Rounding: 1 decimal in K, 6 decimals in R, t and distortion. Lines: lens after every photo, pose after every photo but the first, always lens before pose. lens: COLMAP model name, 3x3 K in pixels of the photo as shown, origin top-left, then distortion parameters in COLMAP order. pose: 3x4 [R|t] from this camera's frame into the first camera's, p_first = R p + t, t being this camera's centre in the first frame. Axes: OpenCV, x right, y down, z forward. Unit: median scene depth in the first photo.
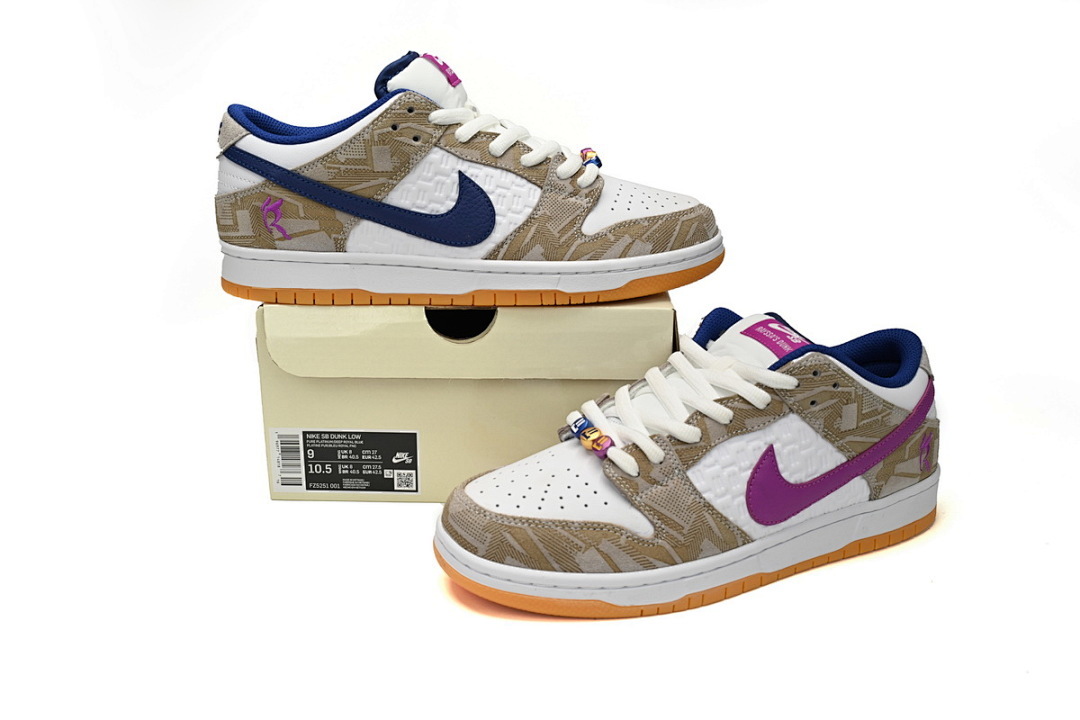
lens RADIAL K [[1044.8, 0, 540.0], [0, 1044.8, 360.0], [0, 0, 1]] dist [-0.001512, -0.000500]
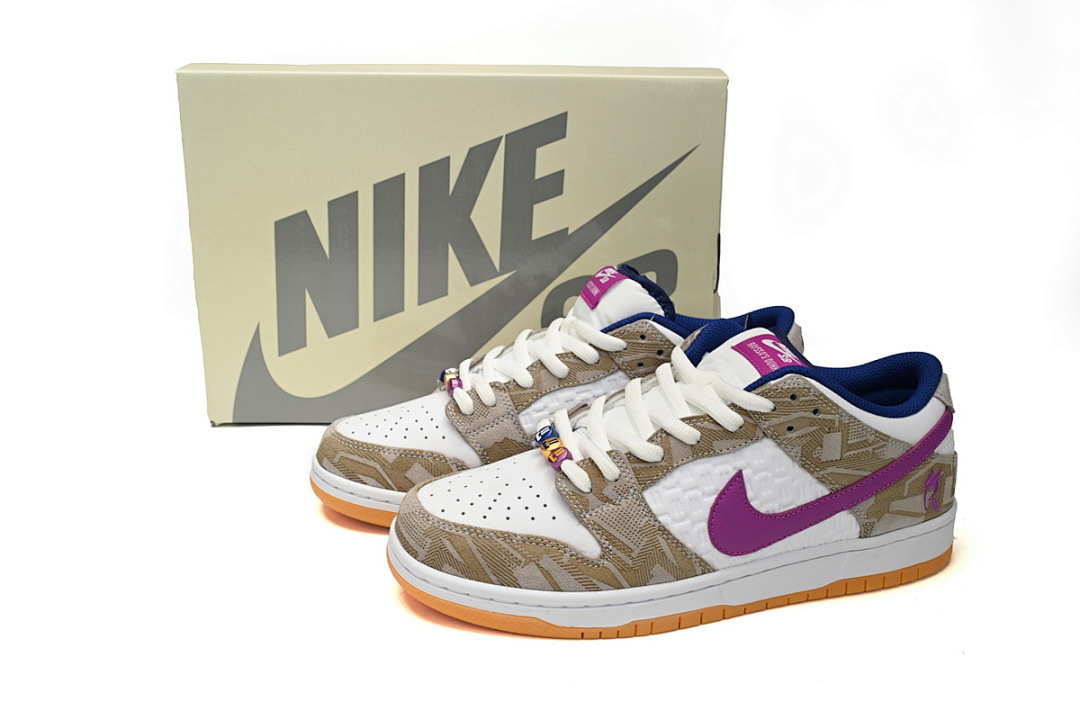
lens RADIAL K [[1044.8, 0, 540.0], [0, 1044.8, 360.0], [0, 0, 1]] dist [-0.001512, -0.000500]
pose [[0.985079, 0.062699, -0.160276, 0.191301], [-0.060190, 0.997977, 0.020470, -0.025969], [0.161235, -0.010518, 0.986860, 0.051348]]
